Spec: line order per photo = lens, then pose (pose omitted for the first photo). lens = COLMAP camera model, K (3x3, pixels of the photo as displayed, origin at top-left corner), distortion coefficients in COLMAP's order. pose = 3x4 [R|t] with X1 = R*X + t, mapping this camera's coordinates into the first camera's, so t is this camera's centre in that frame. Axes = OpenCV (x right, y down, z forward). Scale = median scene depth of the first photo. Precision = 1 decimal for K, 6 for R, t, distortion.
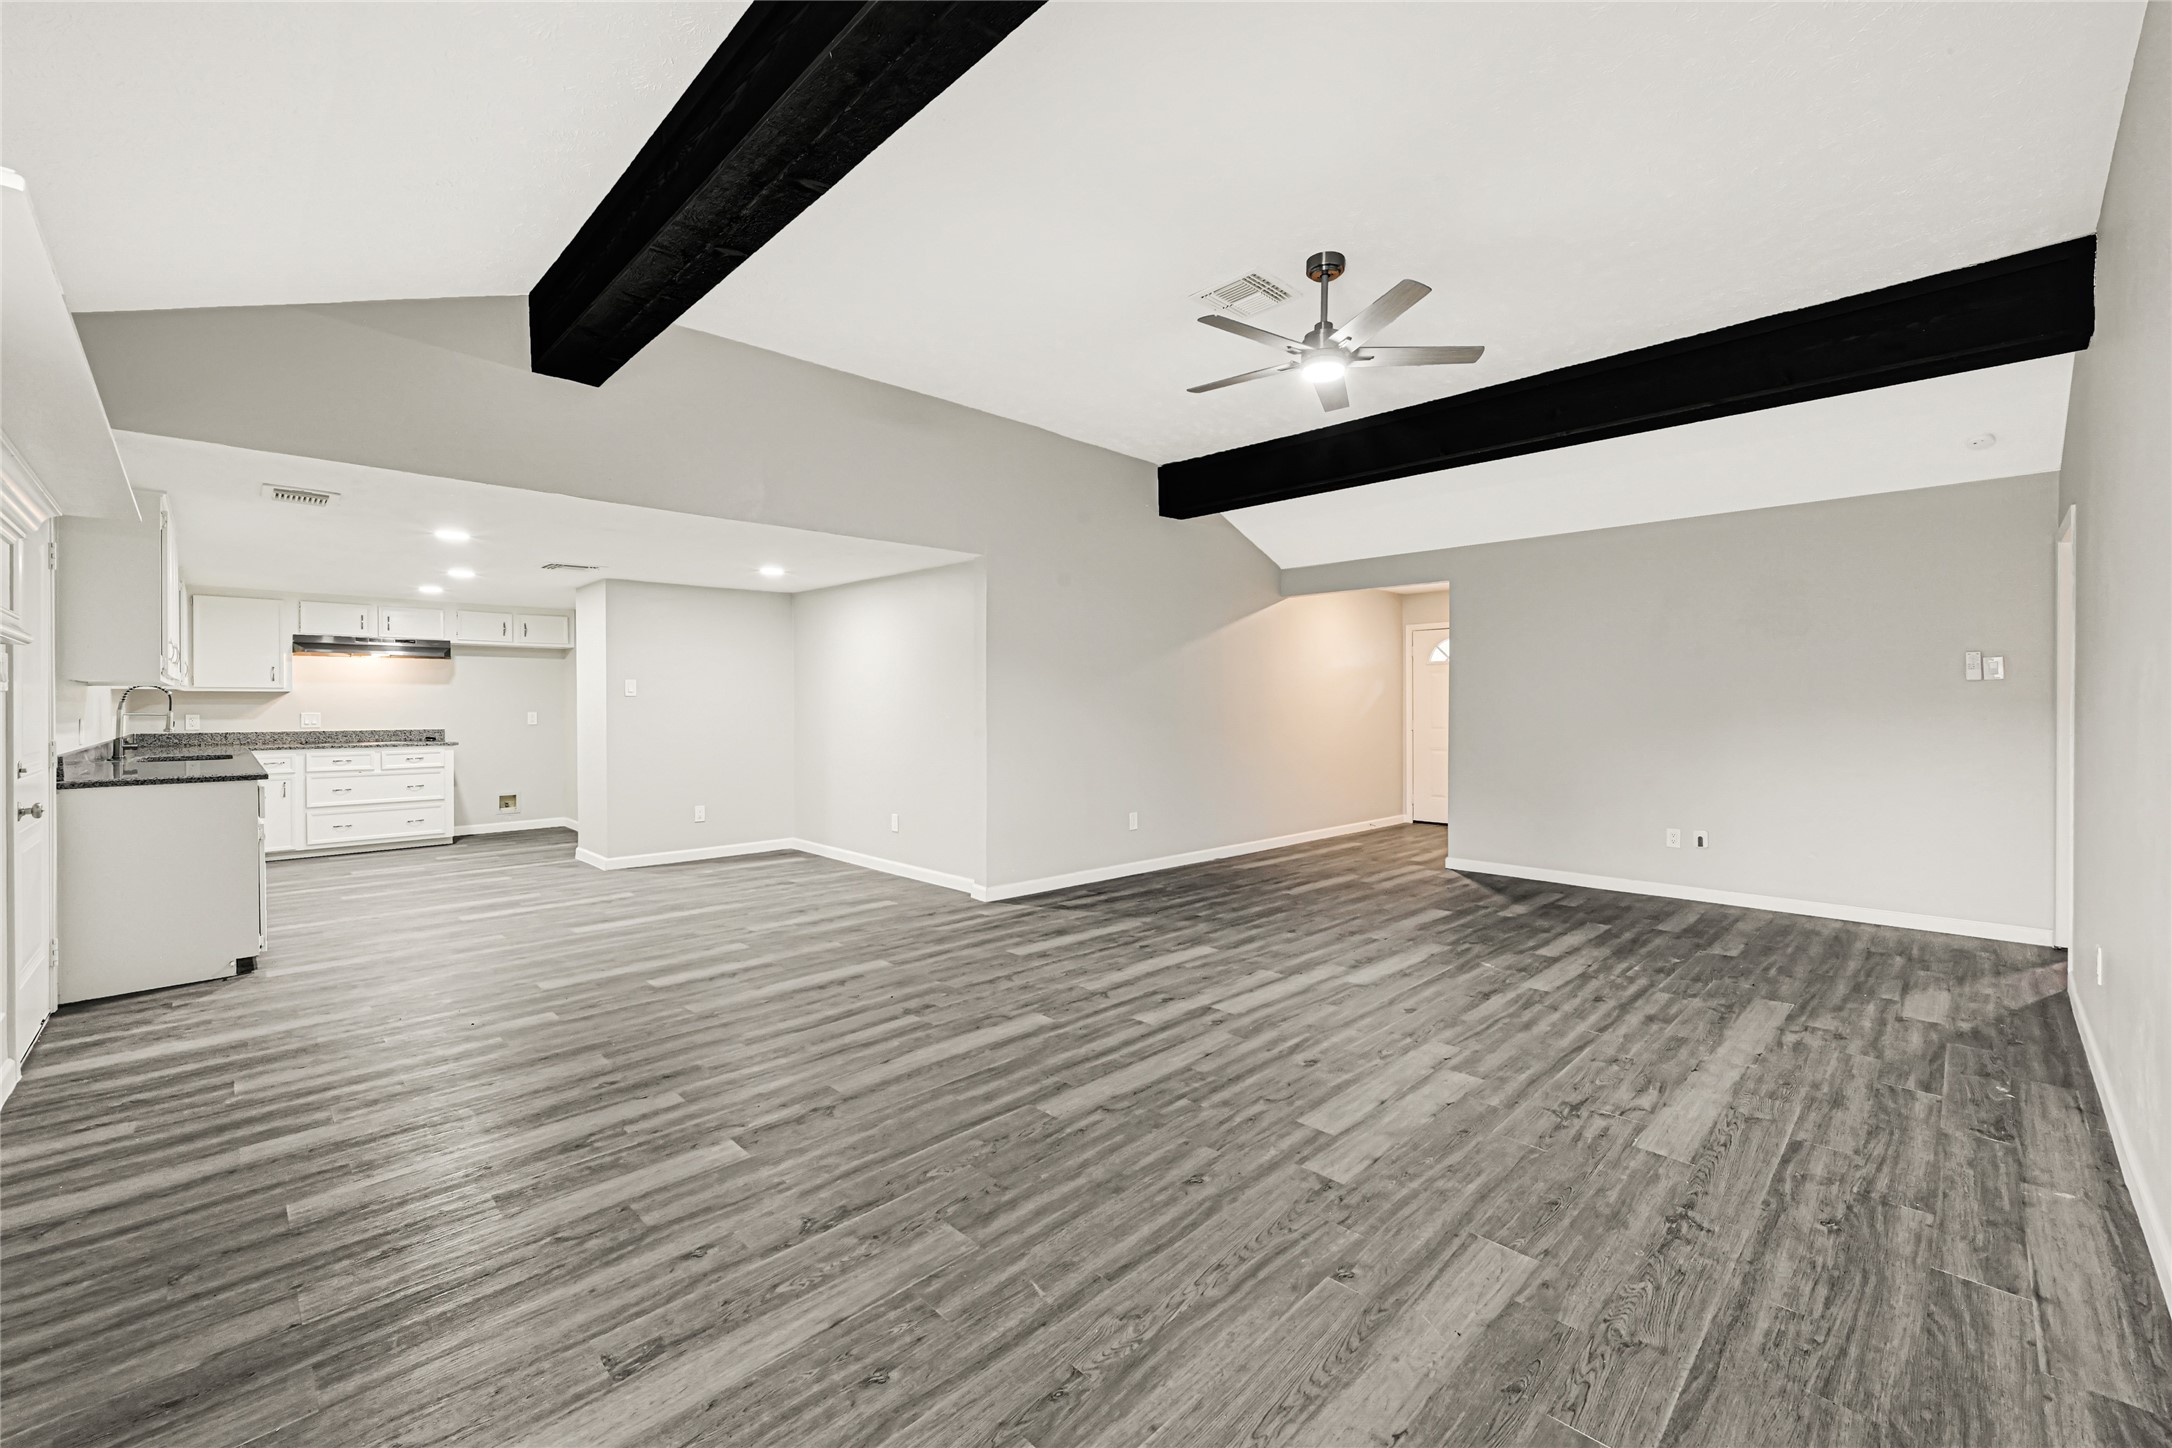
lens RADIAL K [[880.5, 0, 1098.1], [0, 880.5, 704.1], [0, 0, 1]] dist [-0.000936, -0.000174]
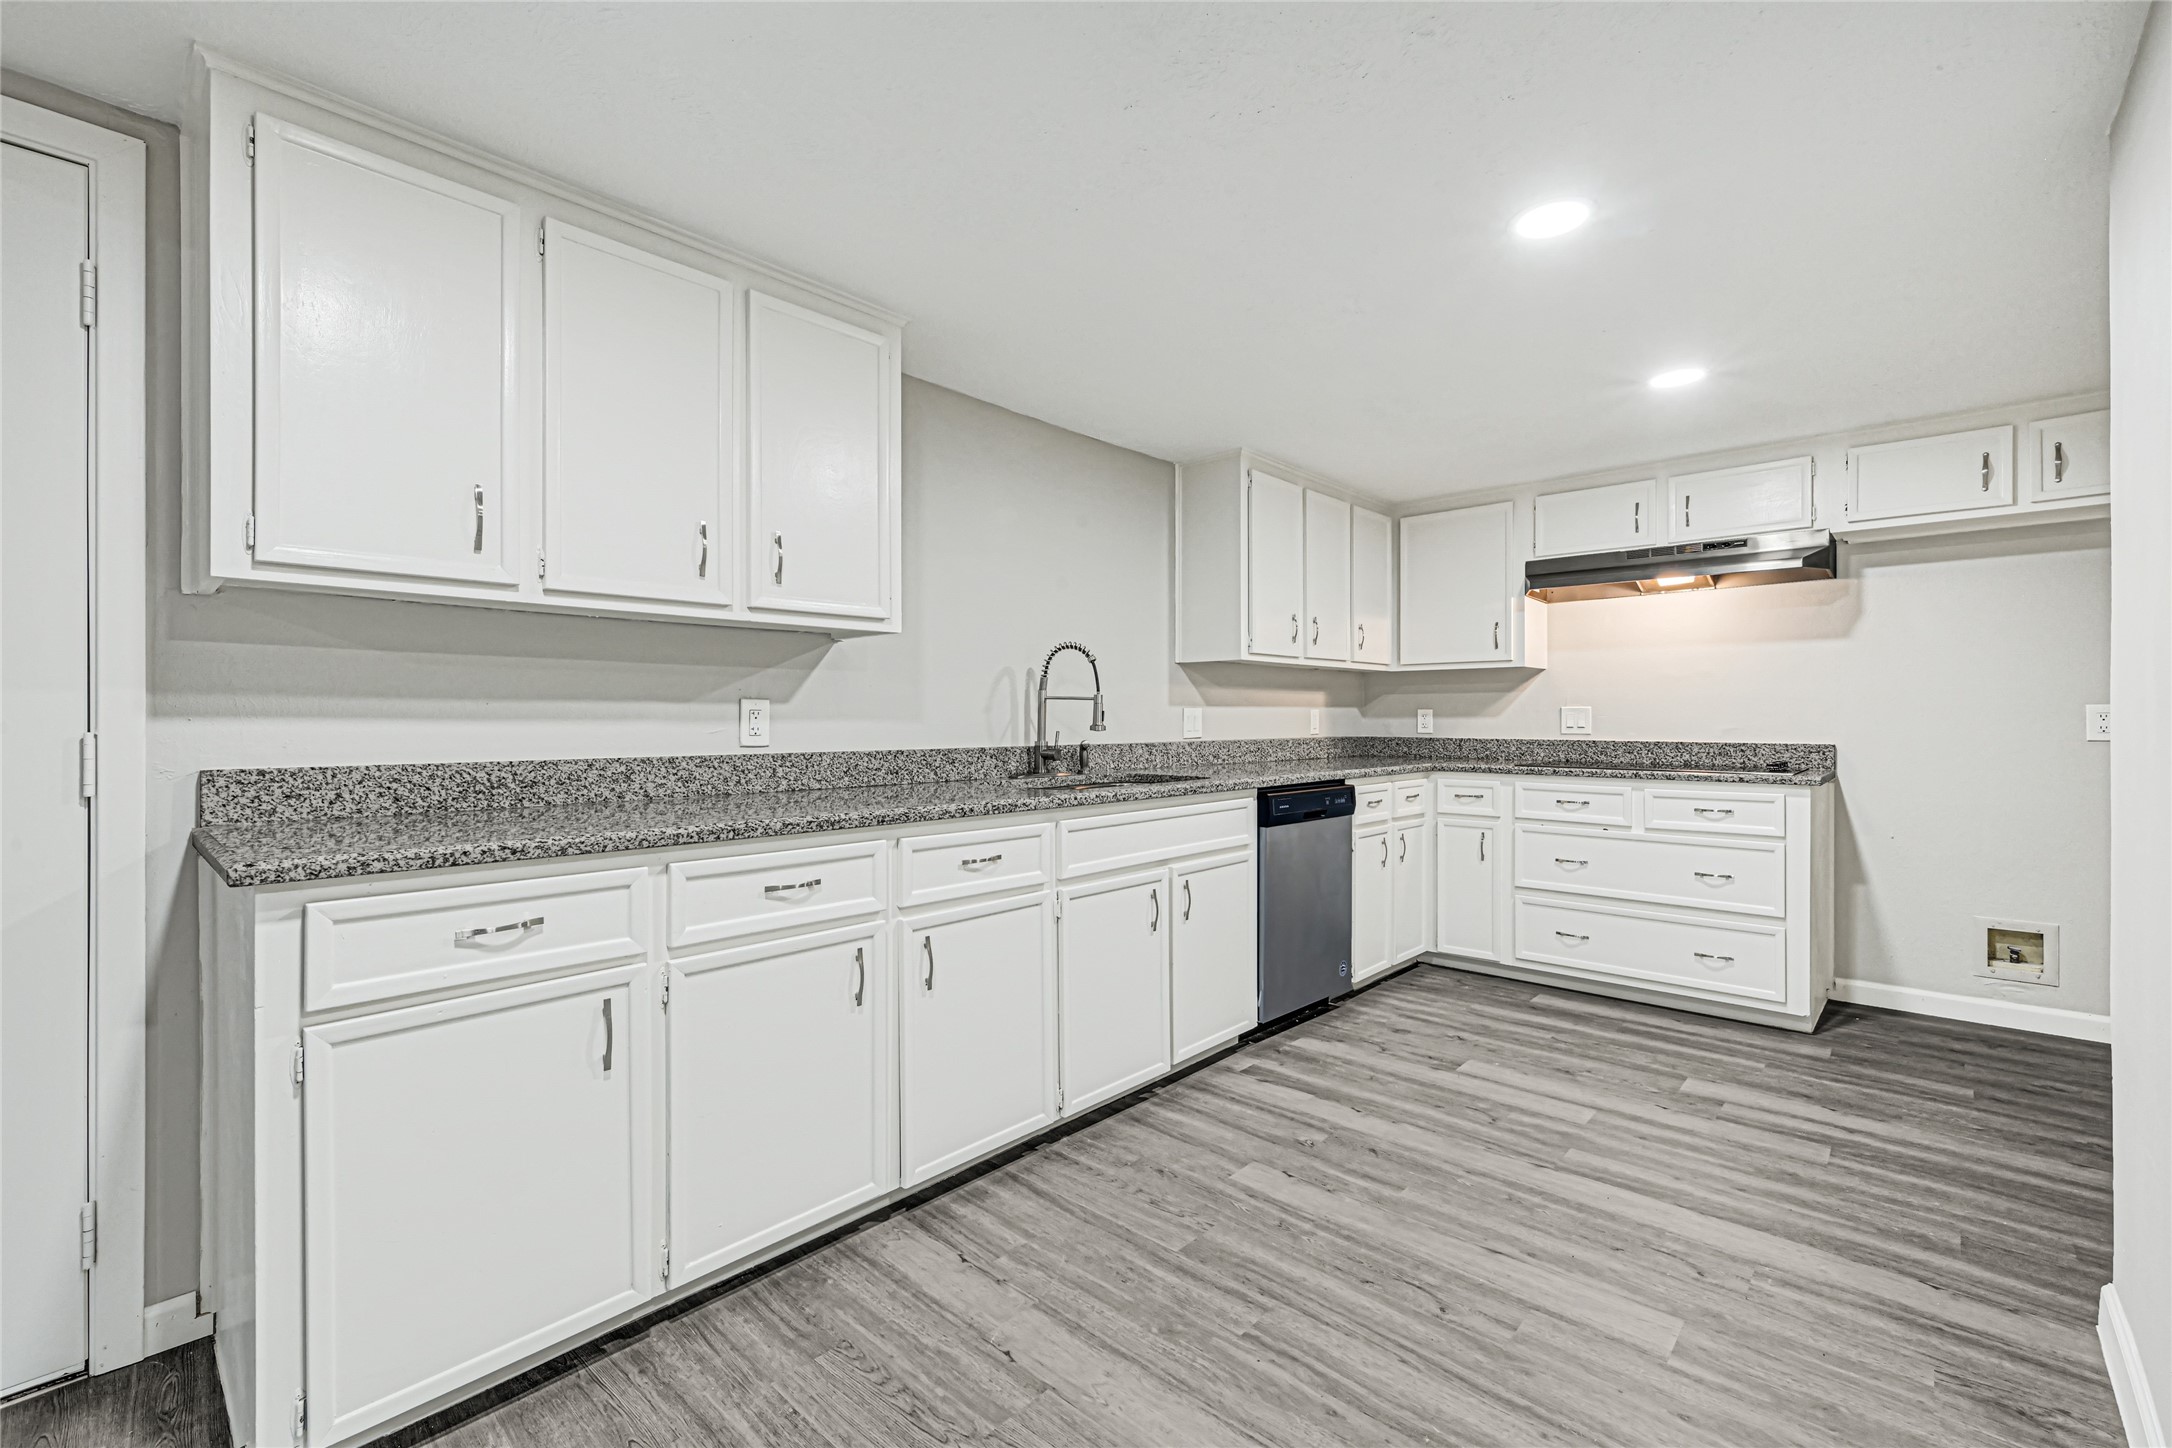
lens RADIAL K [[922.5, 0, 1087.8], [0, 922.5, 719.9], [0, 0, 1]] dist [0.001056, -0.000007]
pose [[0.035383, 0.003358, -0.999368, -0.573956], [0.001067, 0.999994, 0.003398, 0.026886], [0.999373, -0.001187, 0.035379, 1.150516]]
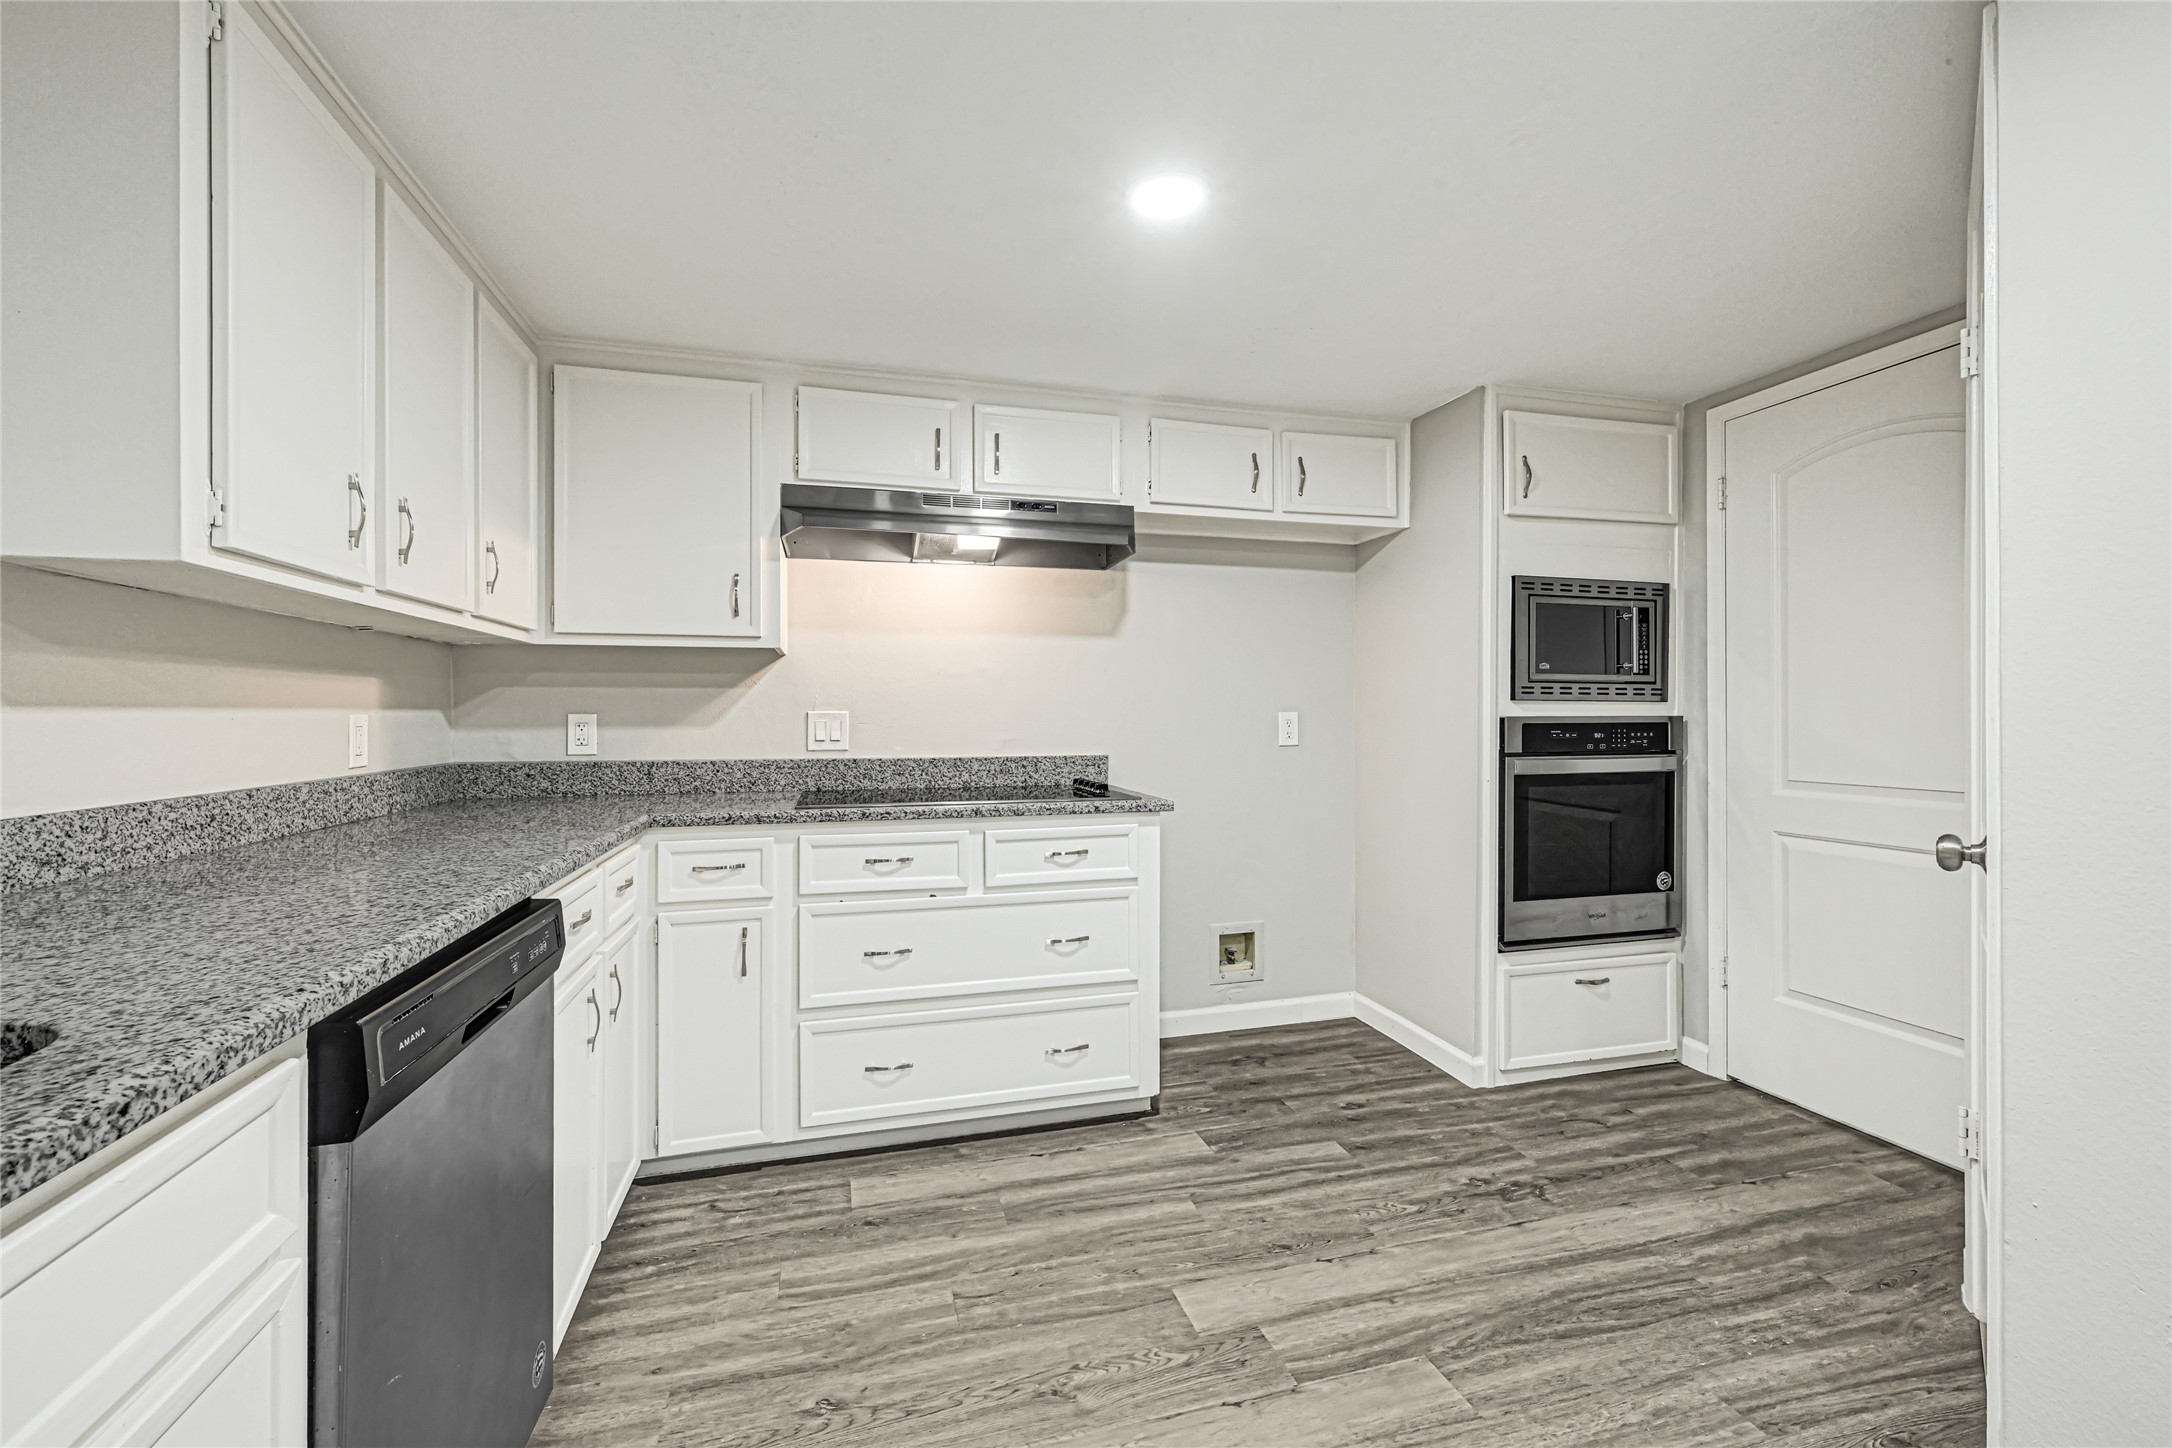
lens RADIAL K [[898.0, 0, 1089.8], [0, 898.0, 713.4], [0, 0, 1]] dist [0.000302, 0.000057]
pose [[0.869790, -0.001751, -0.493419, -1.029229], [0.001559, 0.999998, -0.000801, 0.019508], [0.493420, -0.000072, 0.869791, 1.220256]]
